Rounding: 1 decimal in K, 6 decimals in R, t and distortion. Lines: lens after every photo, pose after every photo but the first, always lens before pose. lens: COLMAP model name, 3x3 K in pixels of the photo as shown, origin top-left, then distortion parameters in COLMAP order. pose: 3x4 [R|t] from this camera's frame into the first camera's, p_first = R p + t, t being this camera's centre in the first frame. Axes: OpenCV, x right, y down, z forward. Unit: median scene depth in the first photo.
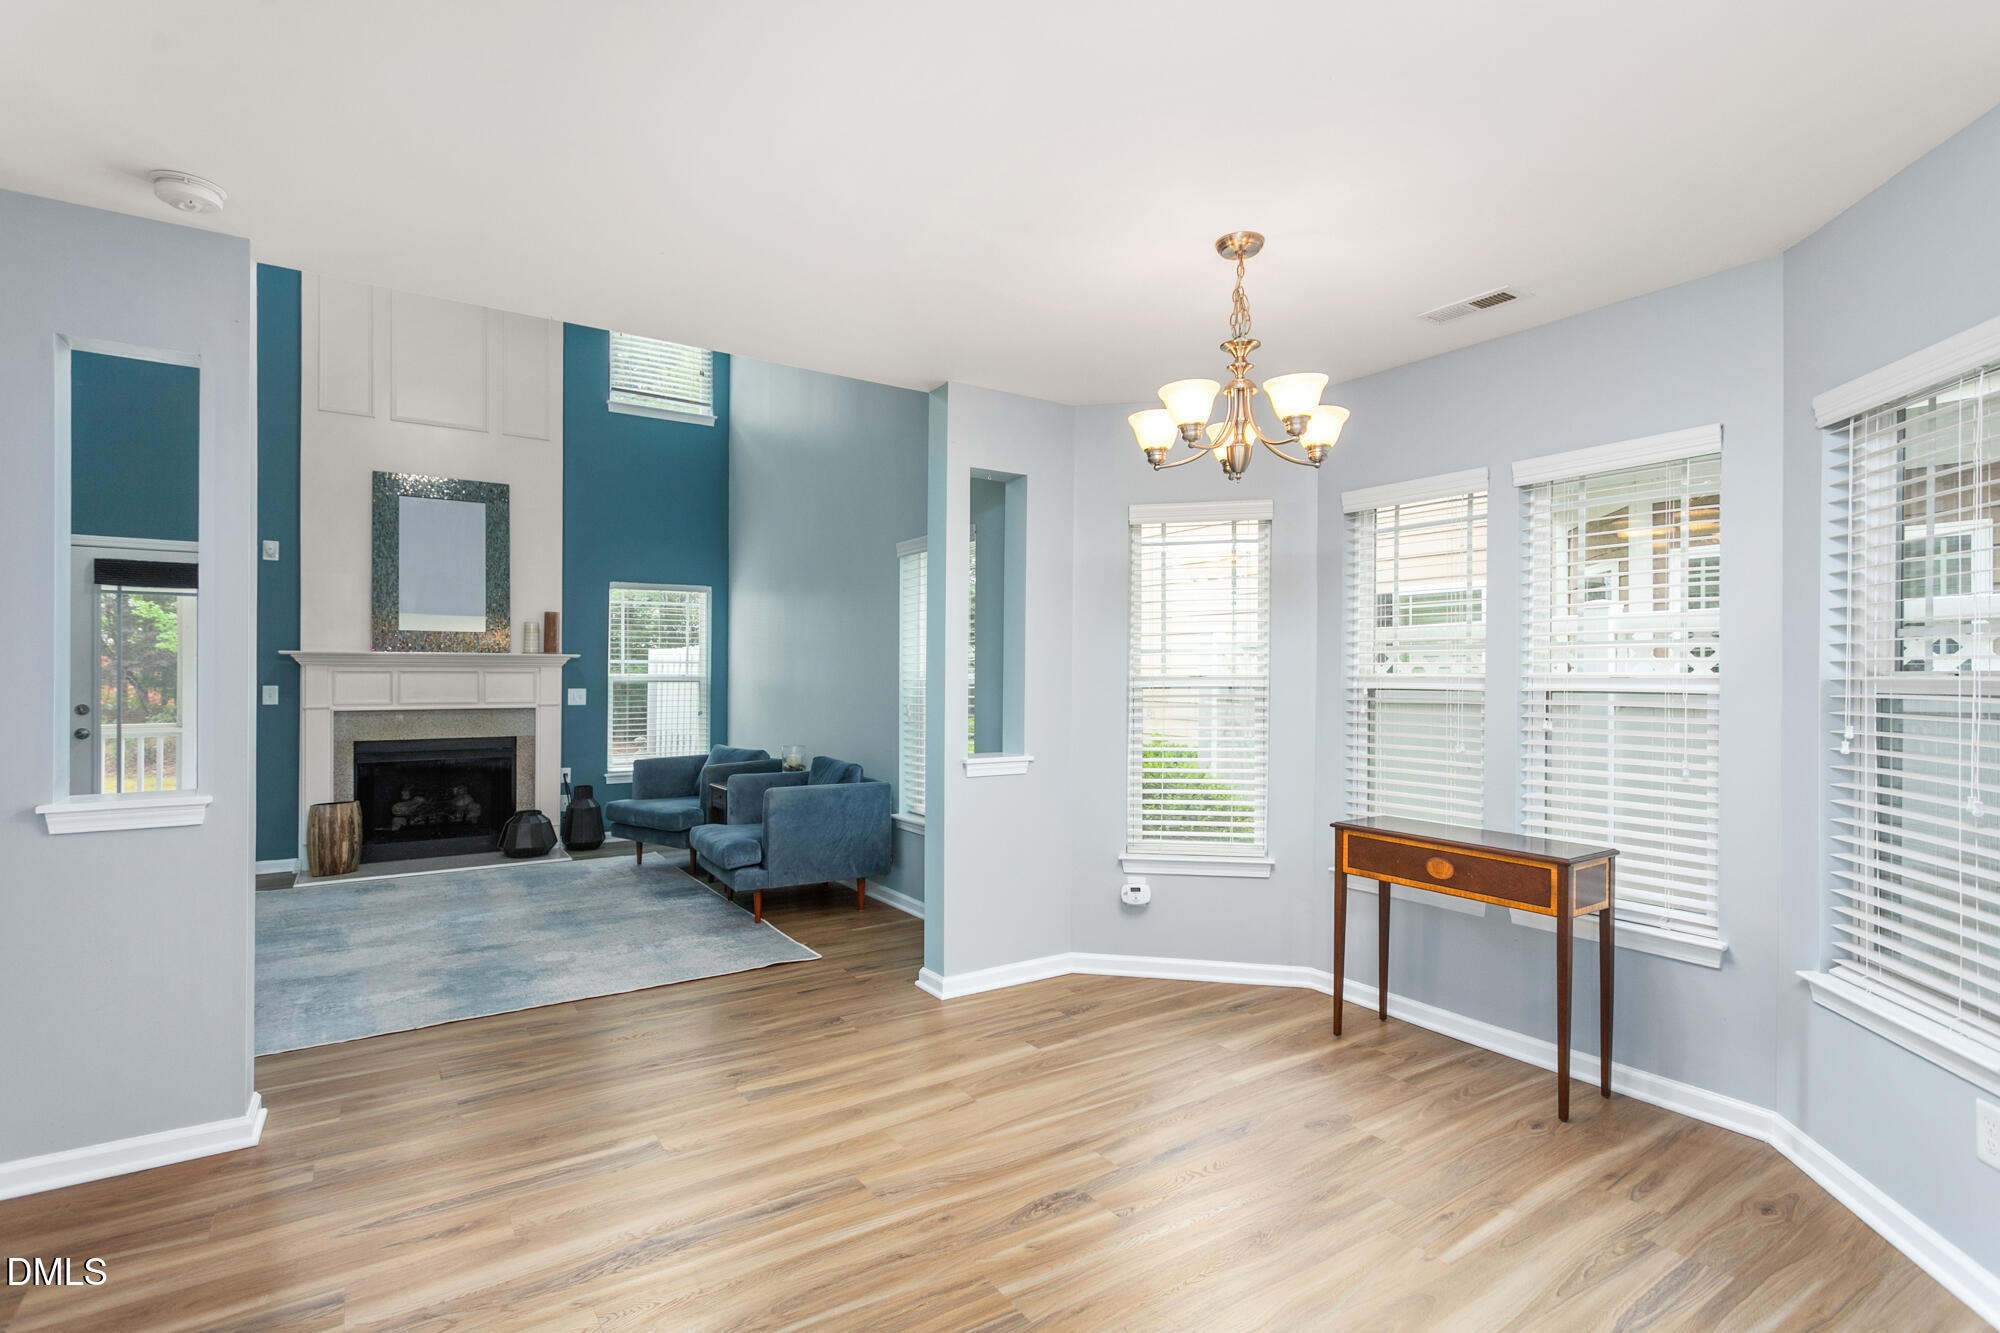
lens RADIAL K [[969.5, 0, 1008.1], [0, 969.5, 676.0], [0, 0, 1]] dist [-0.006707, 0.003998]
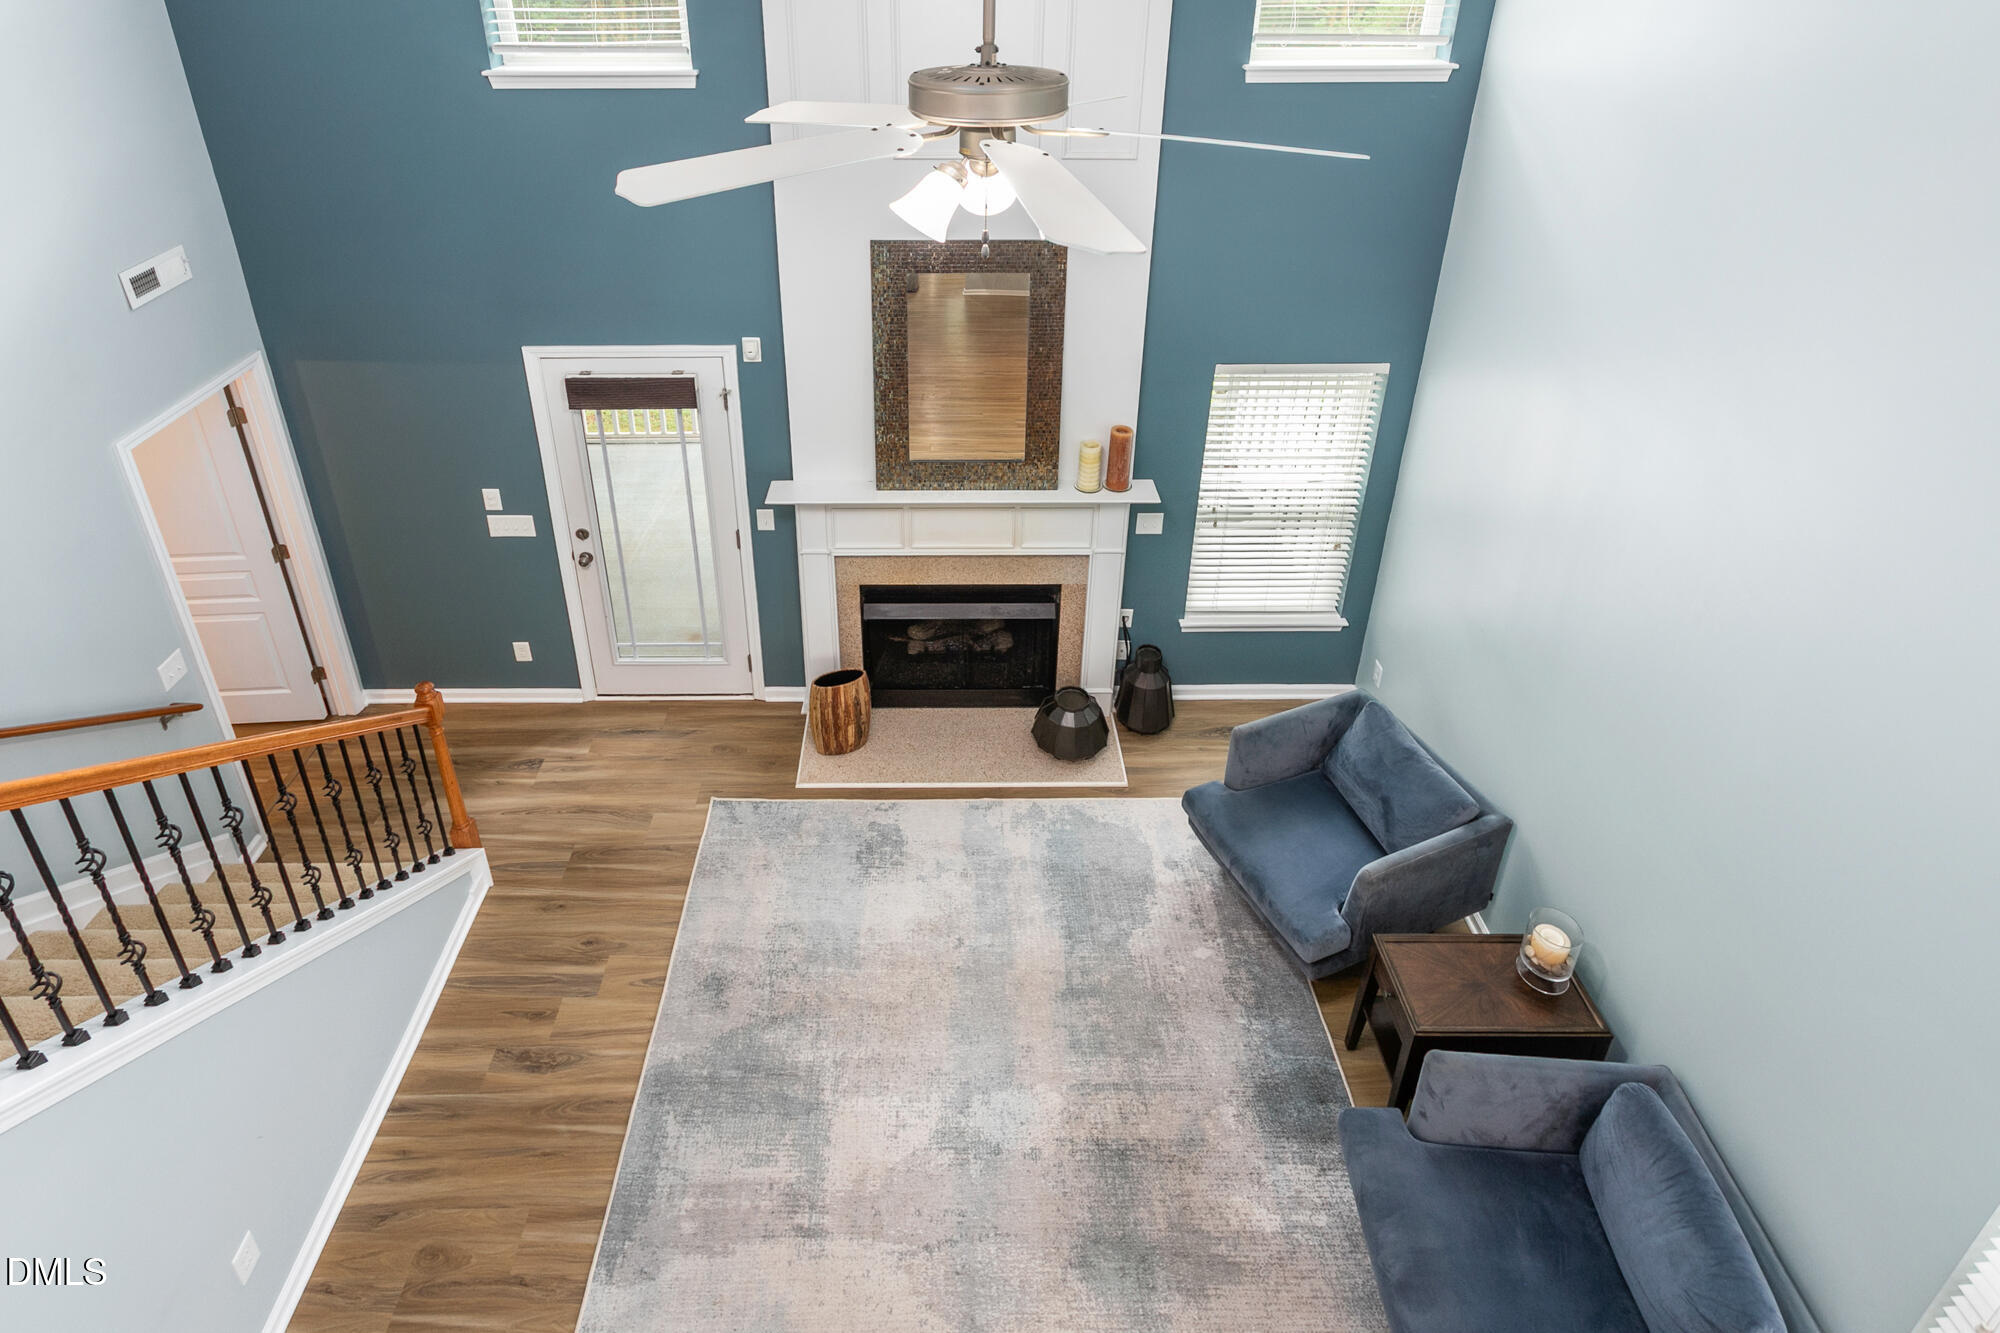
lens RADIAL K [[1017.8, 0, 959.0], [0, 1017.8, 403.1], [0, 0, 1]] dist [-0.002168, 0.001820]
pose [[0.840551, 0.231660, -0.489702, -0.256403], [0.008644, 0.898104, 0.439697, -0.374371], [0.541663, -0.373821, 0.752900, 0.485878]]
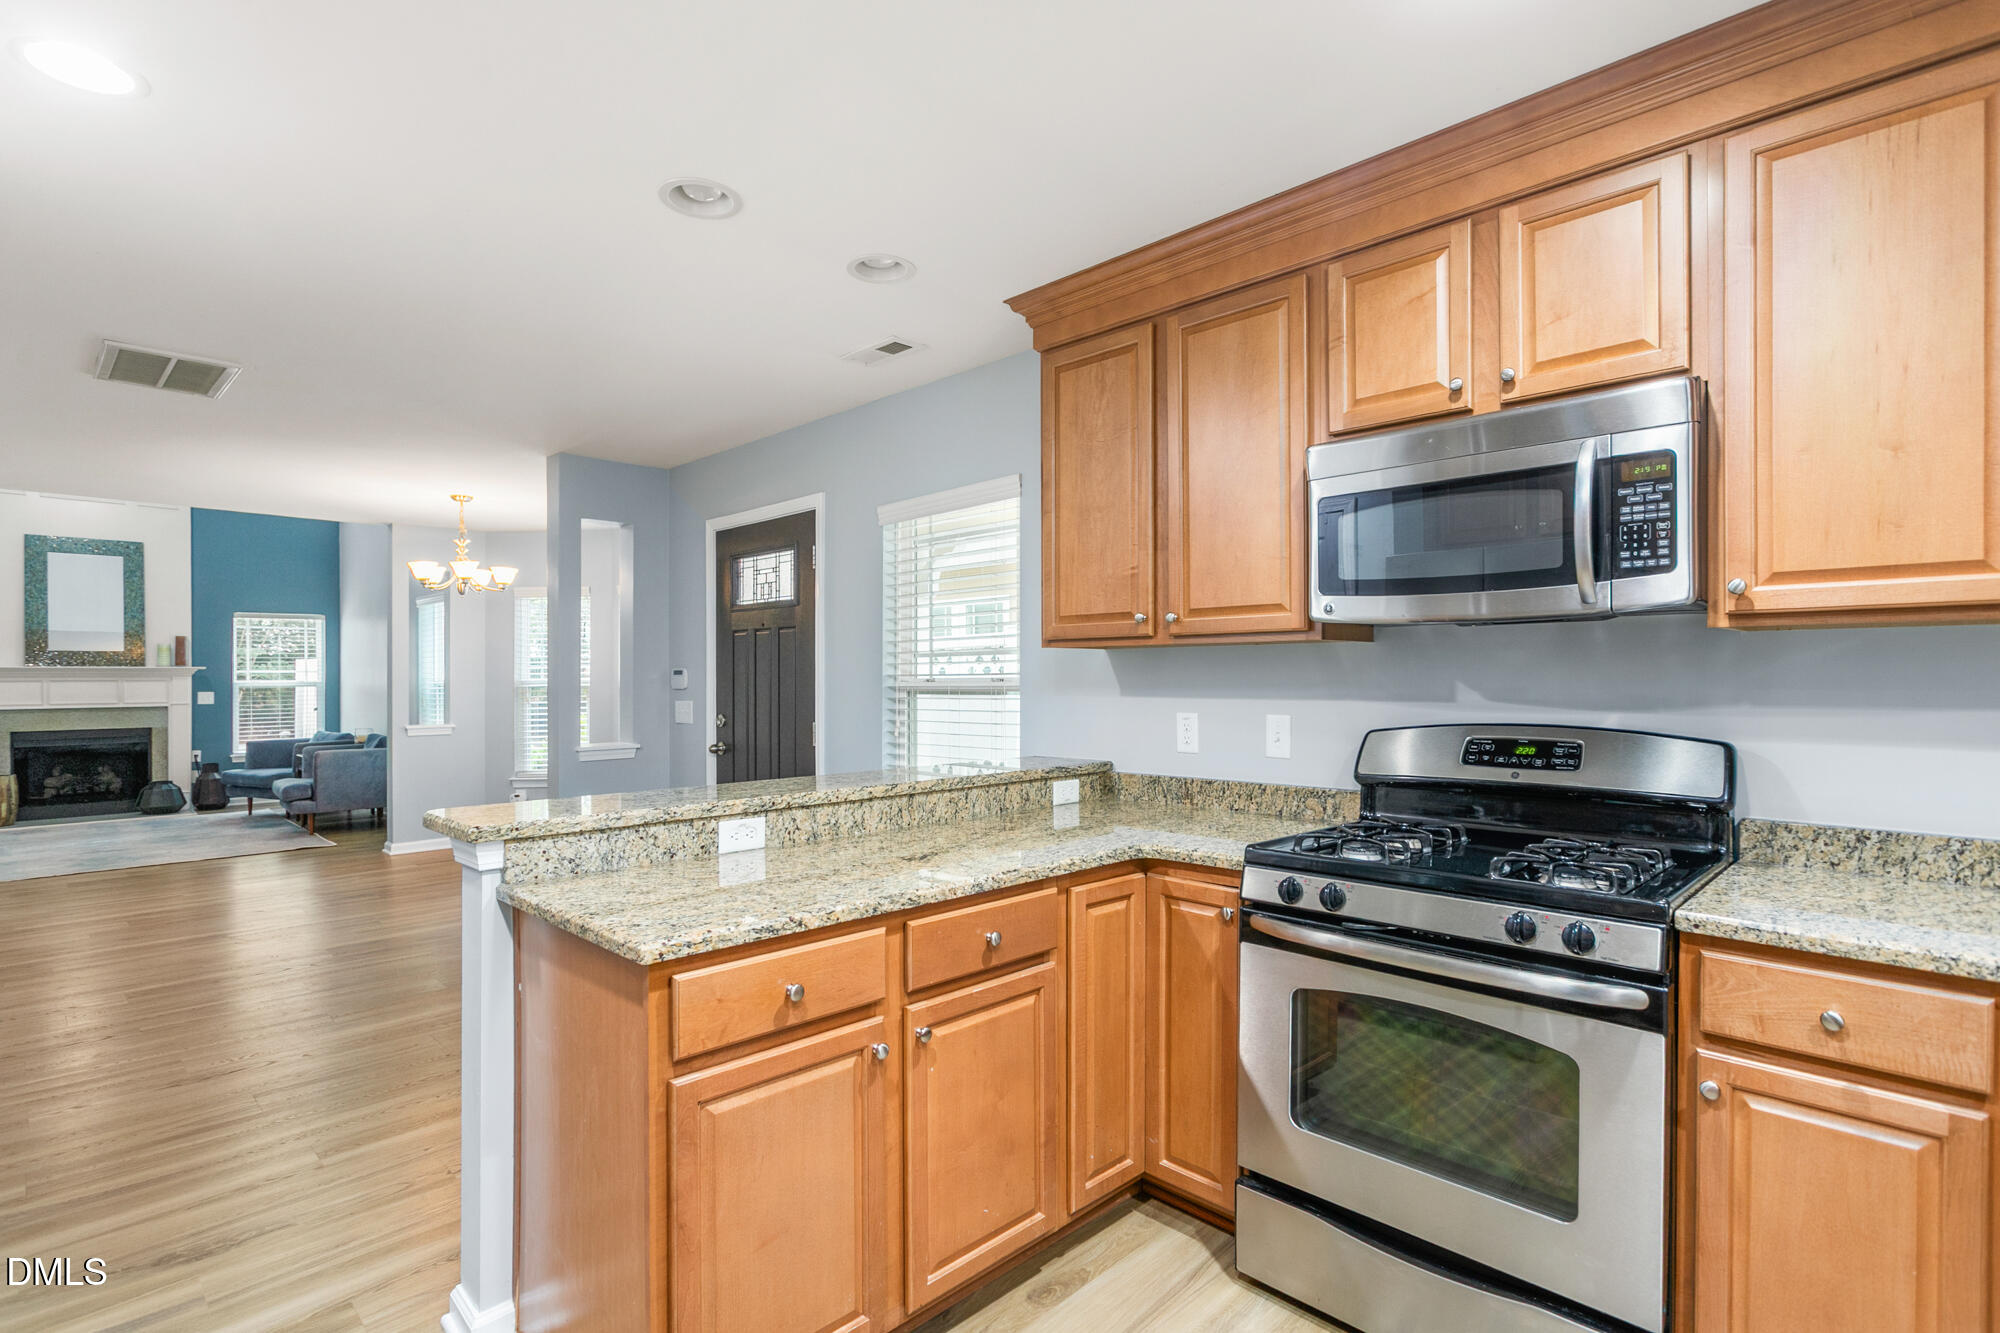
lens RADIAL K [[969.5, 0, 1005.6], [0, 969.5, 674.7], [0, 0, 1]] dist [-0.006707, 0.003998]
pose [[0.978260, -0.008843, 0.207194, 0.398890], [0.008947, 0.999960, 0.000434, -0.001933], [-0.207190, 0.001430, 0.978300, -0.600186]]
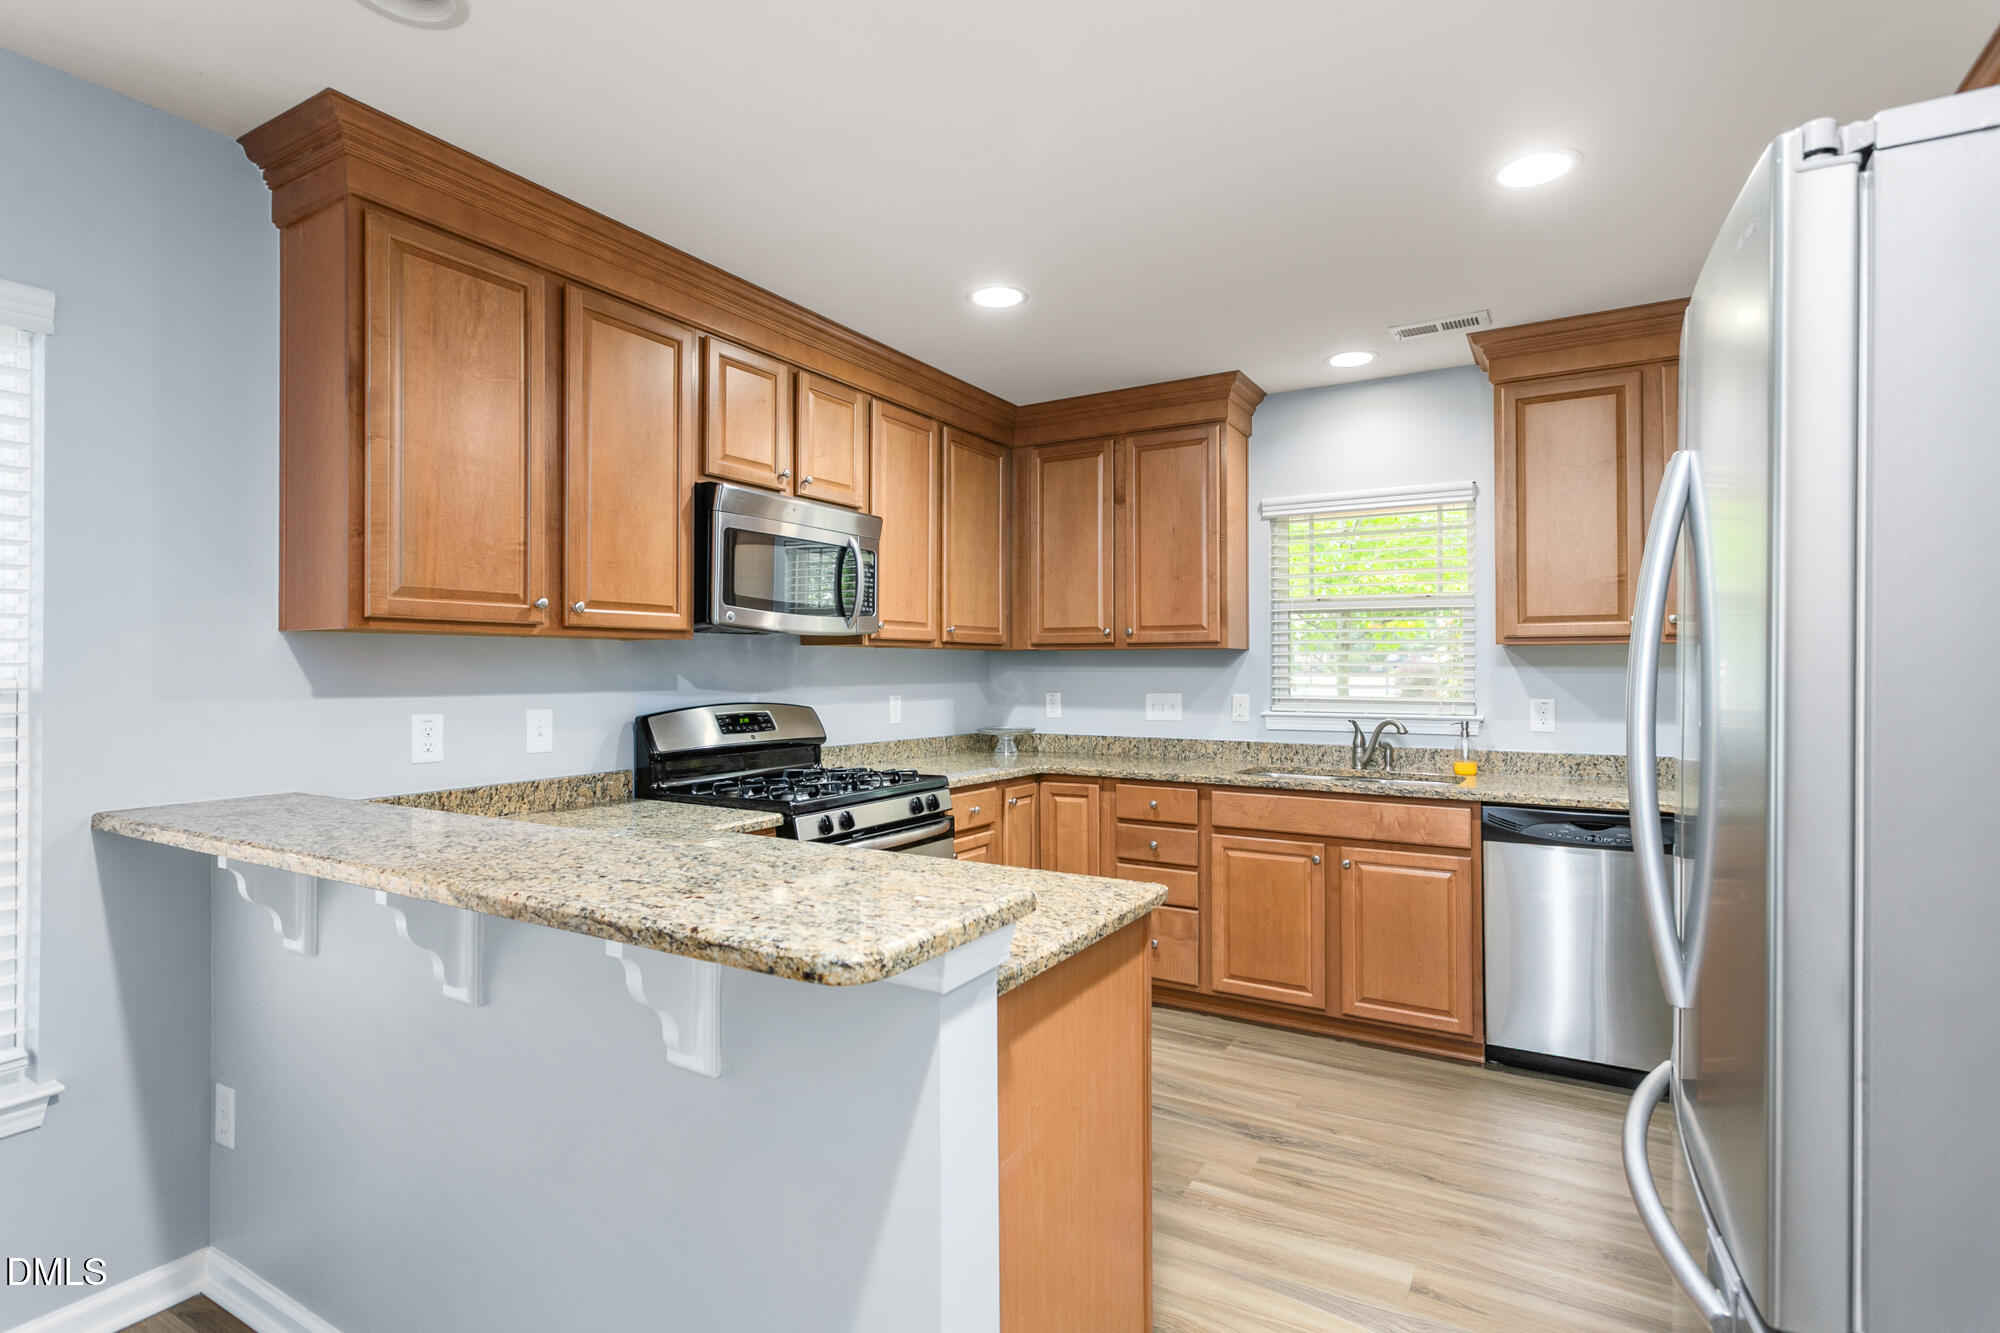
lens RADIAL K [[969.5, 0, 998.9], [0, 969.5, 658.2], [0, 0, 1]] dist [-0.006707, 0.003998]
pose [[-0.430775, 0.006443, 0.902436, 0.148822], [-0.000214, 0.999974, -0.007241, -0.002206], [-0.902459, -0.003312, -0.430763, -0.222827]]
